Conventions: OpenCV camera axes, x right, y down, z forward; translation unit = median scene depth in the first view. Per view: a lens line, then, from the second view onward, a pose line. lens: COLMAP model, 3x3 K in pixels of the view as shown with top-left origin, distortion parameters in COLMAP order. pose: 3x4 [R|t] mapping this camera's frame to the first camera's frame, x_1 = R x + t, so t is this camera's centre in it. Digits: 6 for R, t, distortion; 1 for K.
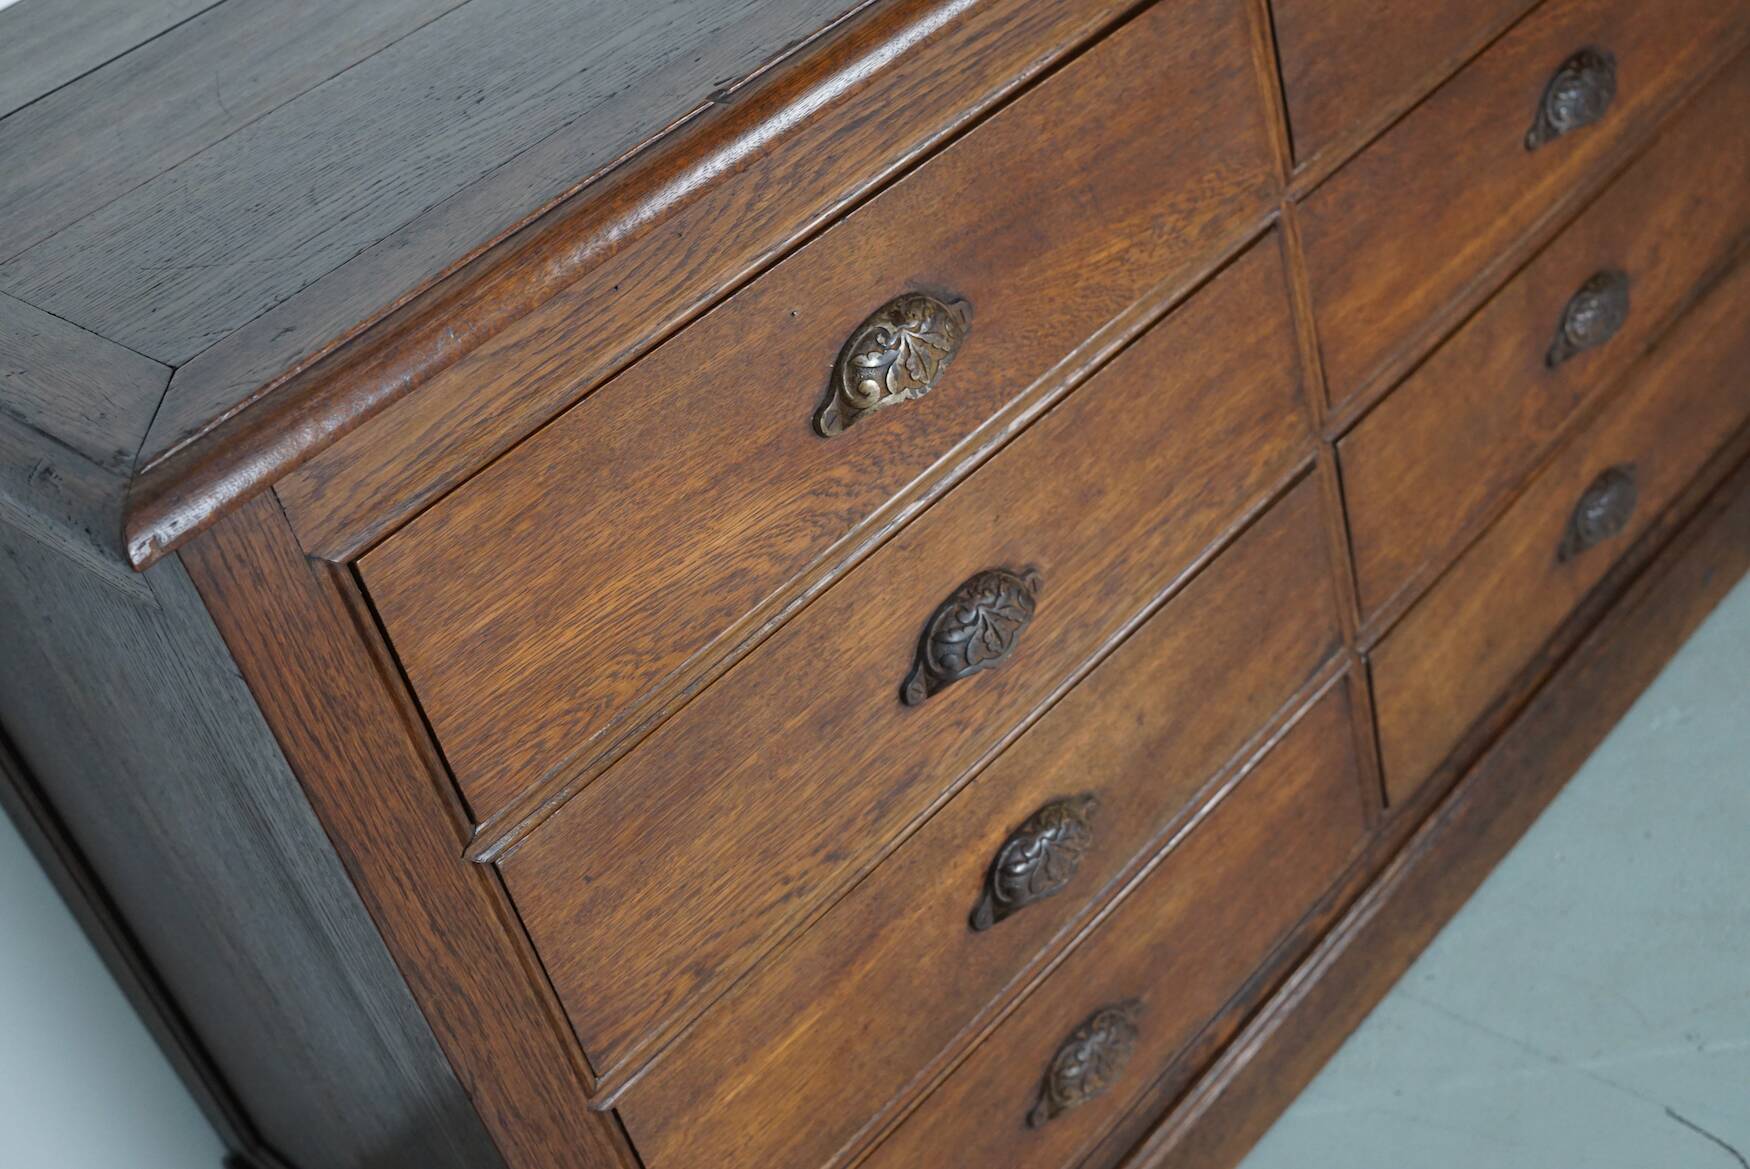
lens RADIAL K [[2252.7, 0, 855.8], [0, 2252.7, 579.6], [0, 0, 1]] dist [-0.089919, 0.000000]
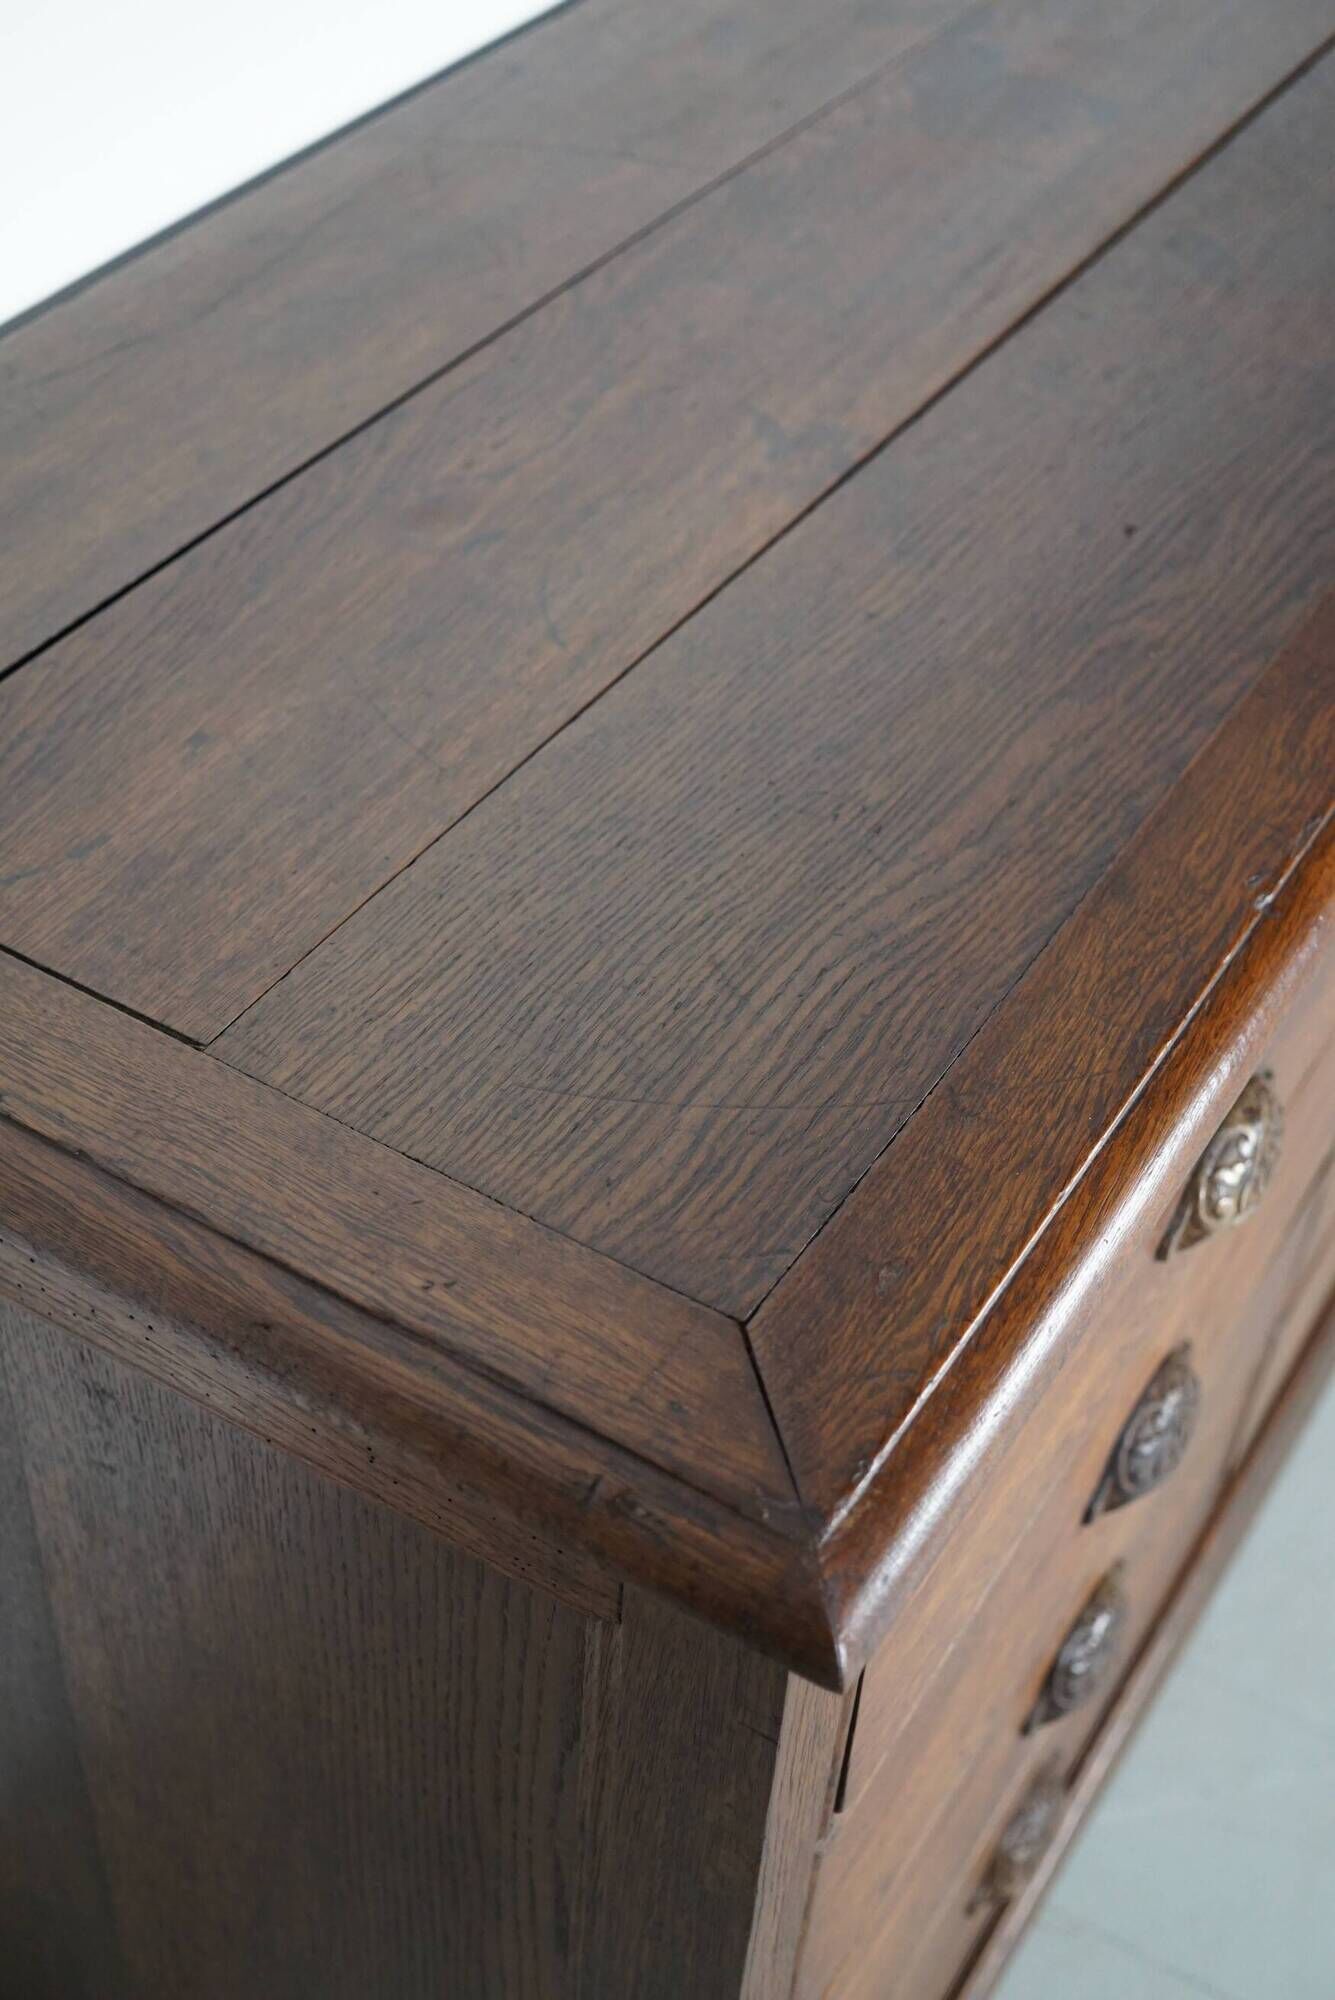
lens RADIAL K [[2574.5, 0, 660.1], [0, 2574.5, 994.9], [0, 0, 1]] dist [-0.089919, 0.000000]
pose [[0.933620, 0.063348, 0.352620, -0.459837], [-0.093823, 0.993125, 0.069998, -0.185702], [-0.345761, -0.098435, 0.933145, 0.204749]]
